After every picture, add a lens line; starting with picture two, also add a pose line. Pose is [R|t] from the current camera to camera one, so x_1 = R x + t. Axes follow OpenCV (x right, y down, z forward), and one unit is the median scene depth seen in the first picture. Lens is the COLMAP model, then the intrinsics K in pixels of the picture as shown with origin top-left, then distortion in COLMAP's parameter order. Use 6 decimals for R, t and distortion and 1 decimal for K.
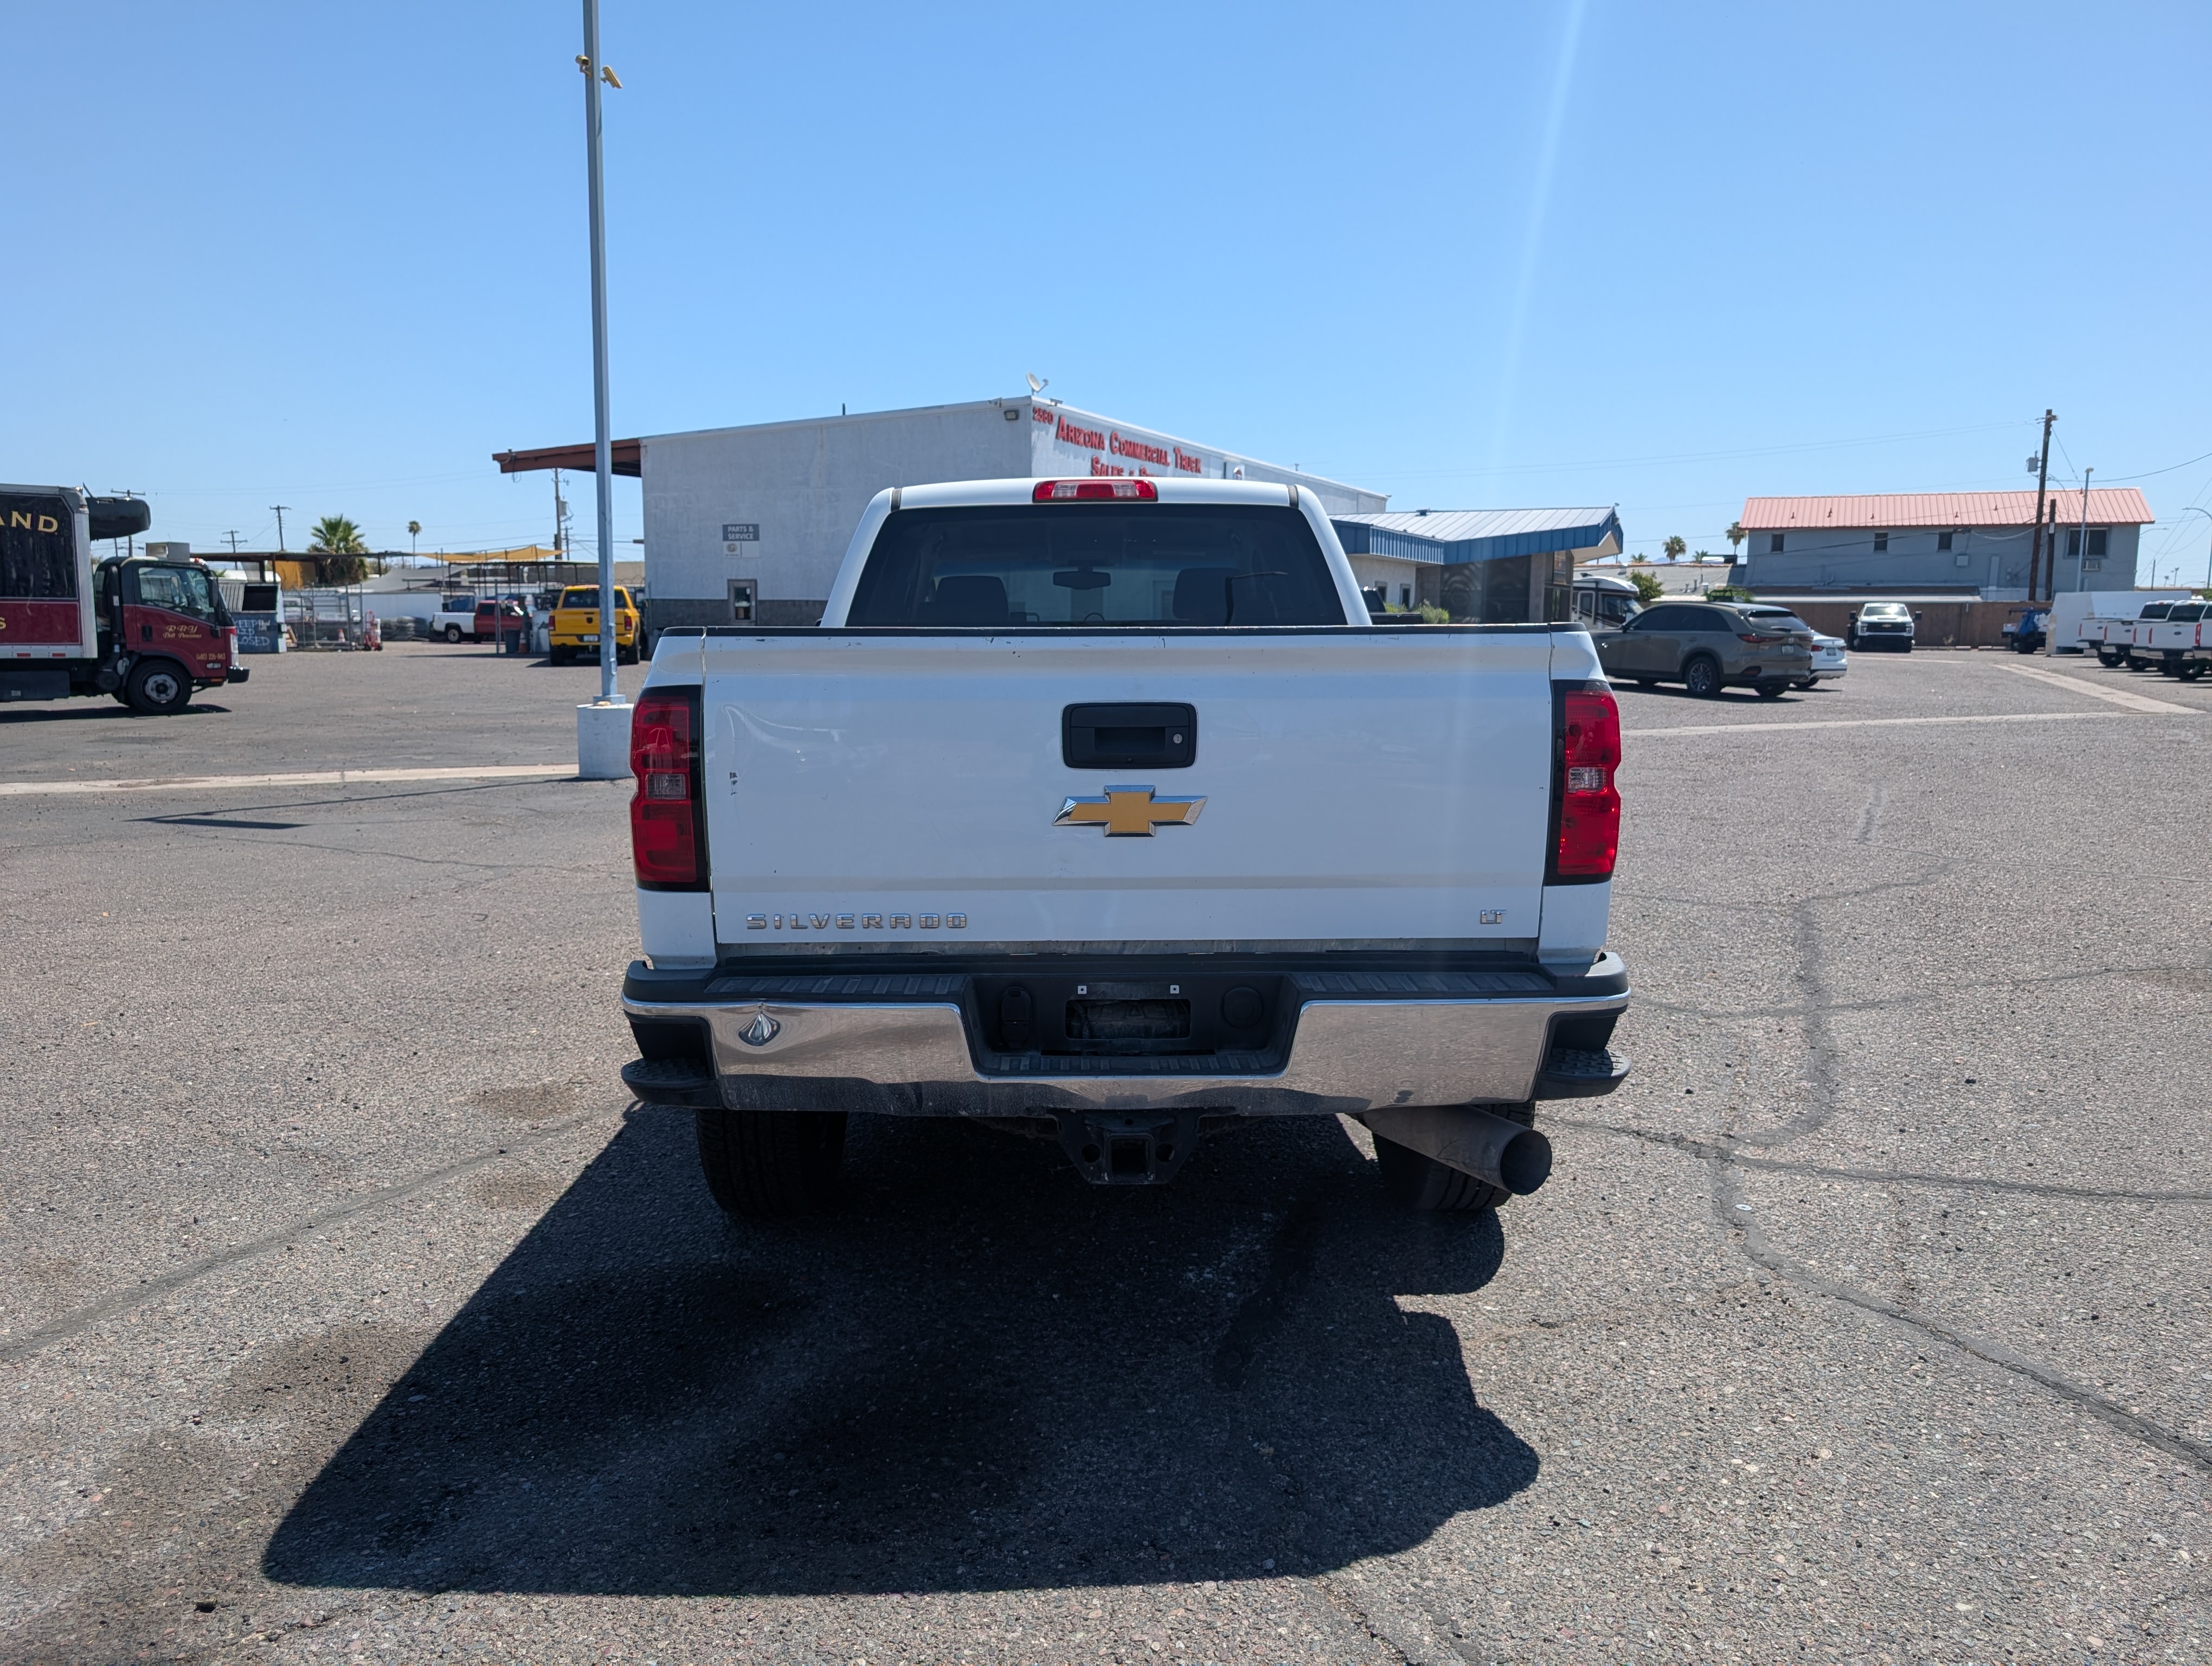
lens RADIAL K [[1594.2, 0, 1093.5], [0, 1594.2, 830.3], [0, 0, 1]] dist [0.031587, -0.037865]
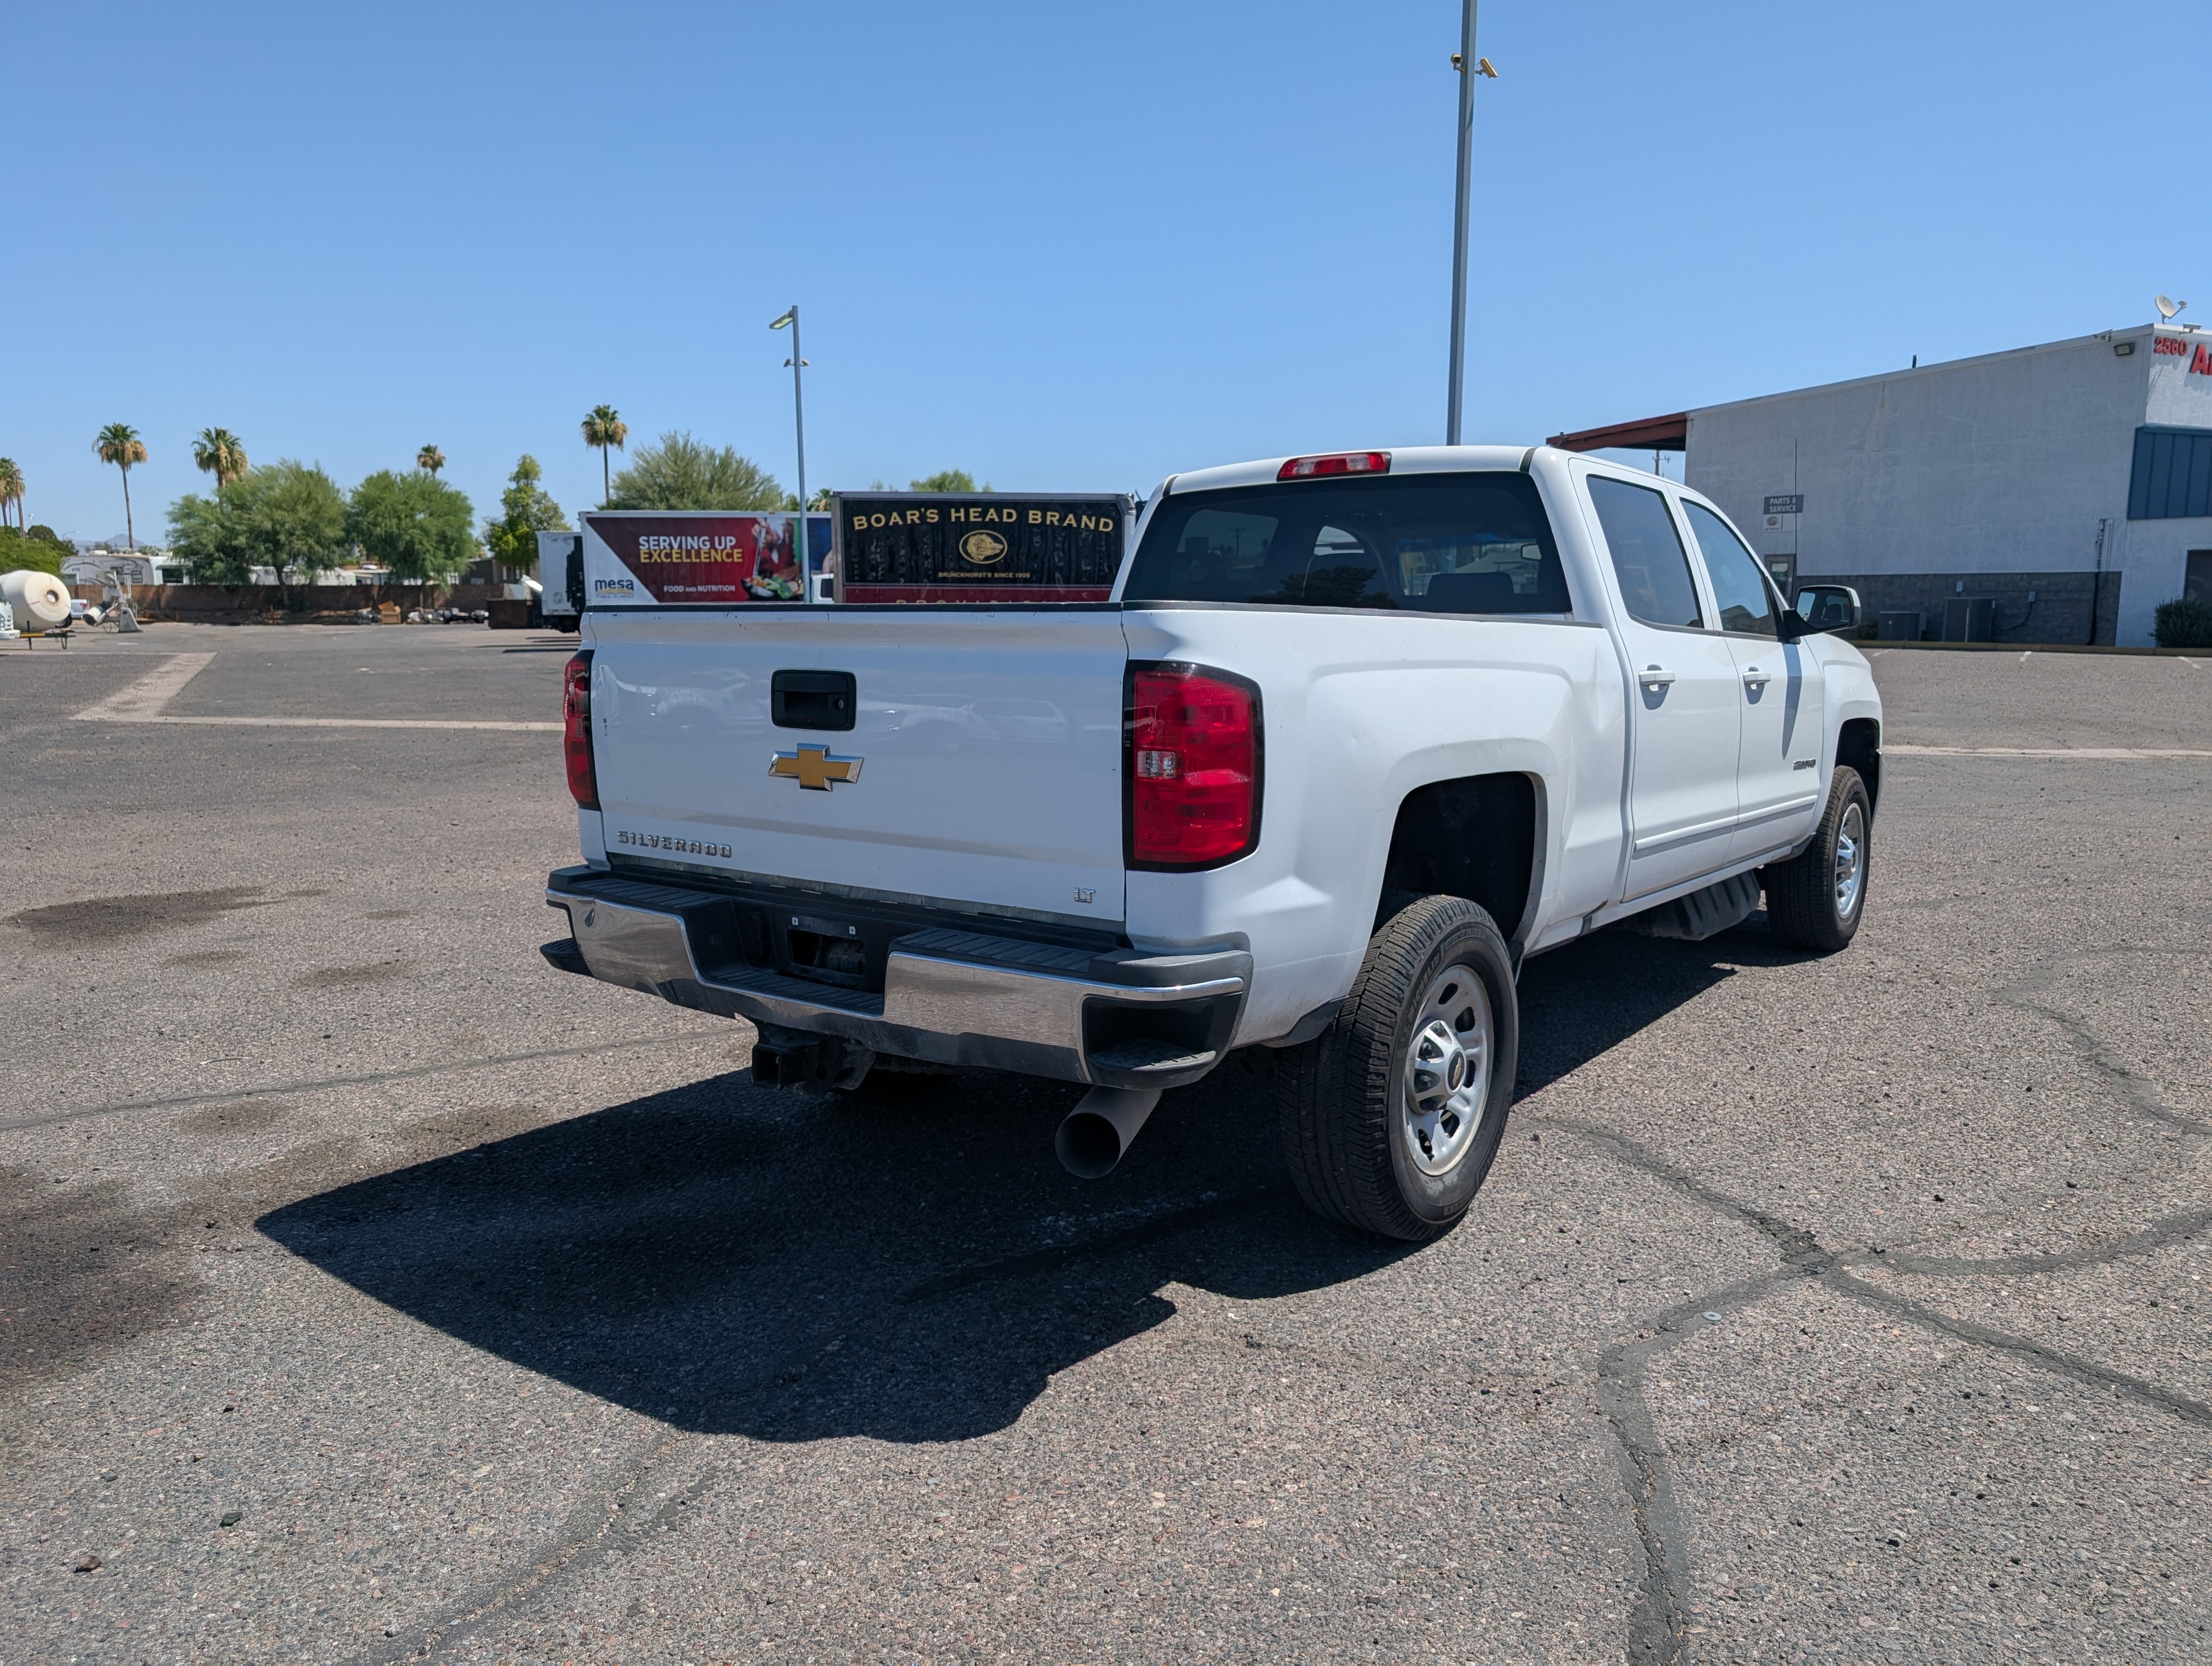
lens RADIAL K [[1594.2, 0, 1117.7], [0, 1594.2, 844.8], [0, 0, 1]] dist [0.031587, -0.037865]
pose [[0.791028, 0.088062, -0.605408, 0.700869], [-0.075006, 0.996080, 0.046885, -0.020760], [0.607164, 0.008322, 0.794533, 0.183067]]
